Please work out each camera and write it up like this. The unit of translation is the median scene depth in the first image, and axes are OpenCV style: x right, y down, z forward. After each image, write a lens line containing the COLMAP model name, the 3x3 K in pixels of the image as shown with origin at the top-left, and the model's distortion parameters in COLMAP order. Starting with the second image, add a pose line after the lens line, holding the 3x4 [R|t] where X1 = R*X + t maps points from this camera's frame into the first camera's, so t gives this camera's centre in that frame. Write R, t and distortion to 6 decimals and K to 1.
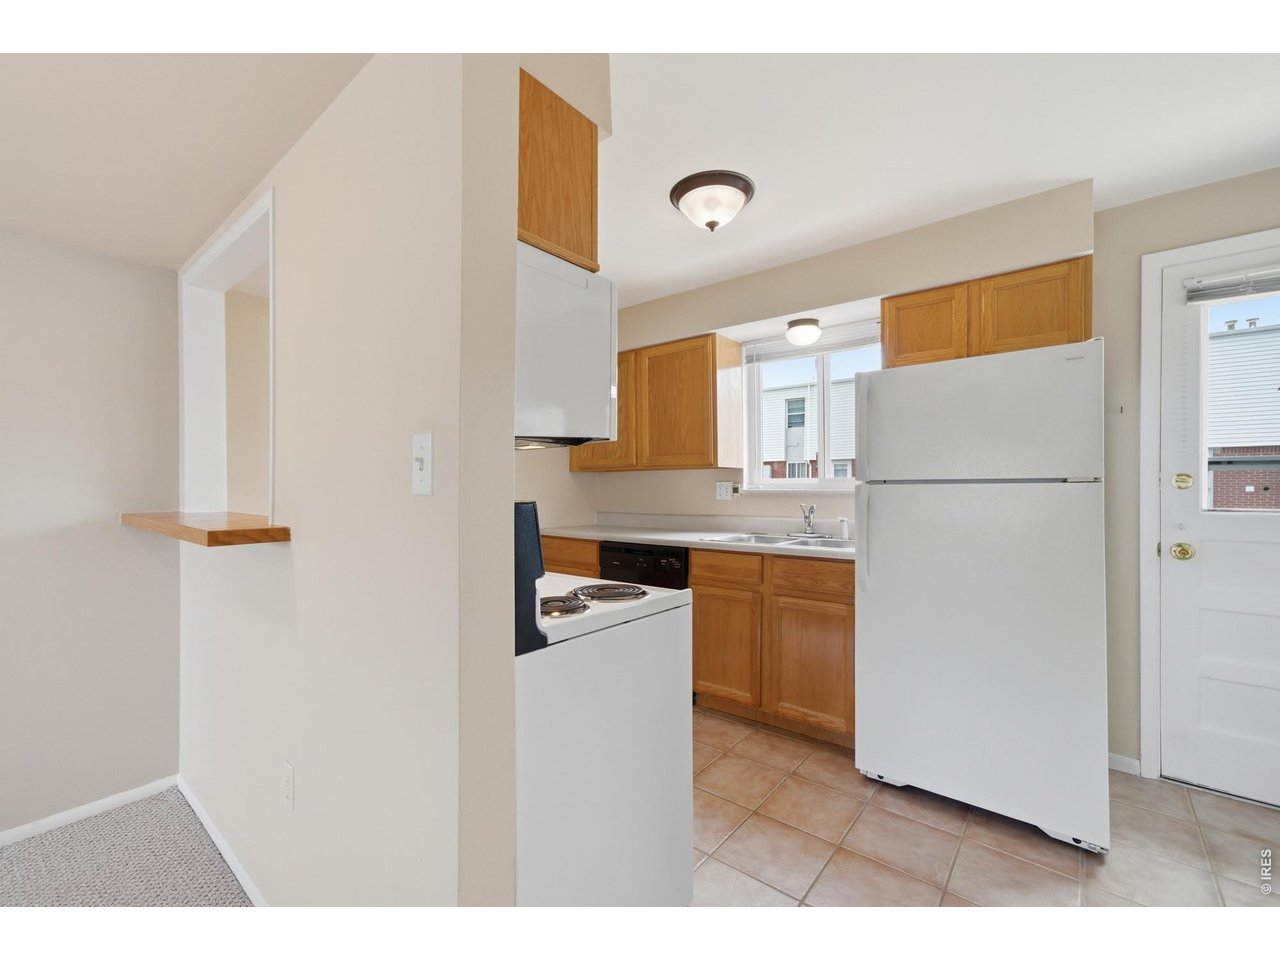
lens RADIAL K [[560.8, 0, 640.0], [0, 560.8, 480.0], [0, 0, 1]] dist [-0.001610, -0.000165]
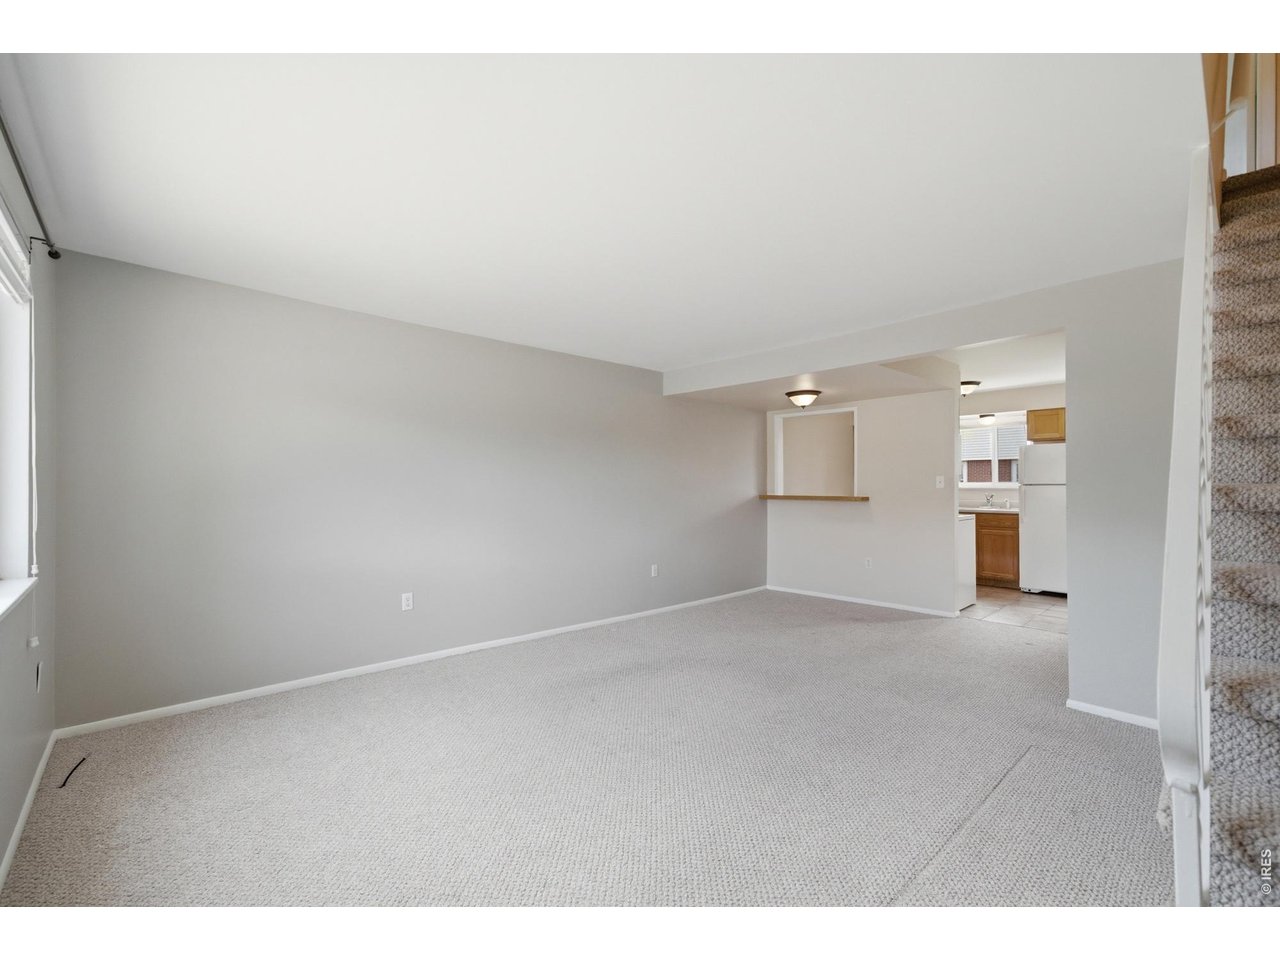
lens RADIAL K [[560.8, 0, 640.0], [0, 560.8, 480.0], [0, 0, 1]] dist [-0.001610, -0.000165]
pose [[0.991636, -0.000772, -0.129064, -0.764867], [0.001117, 0.999996, 0.002596, -0.020514], [0.129061, -0.002718, 0.991633, -1.366046]]
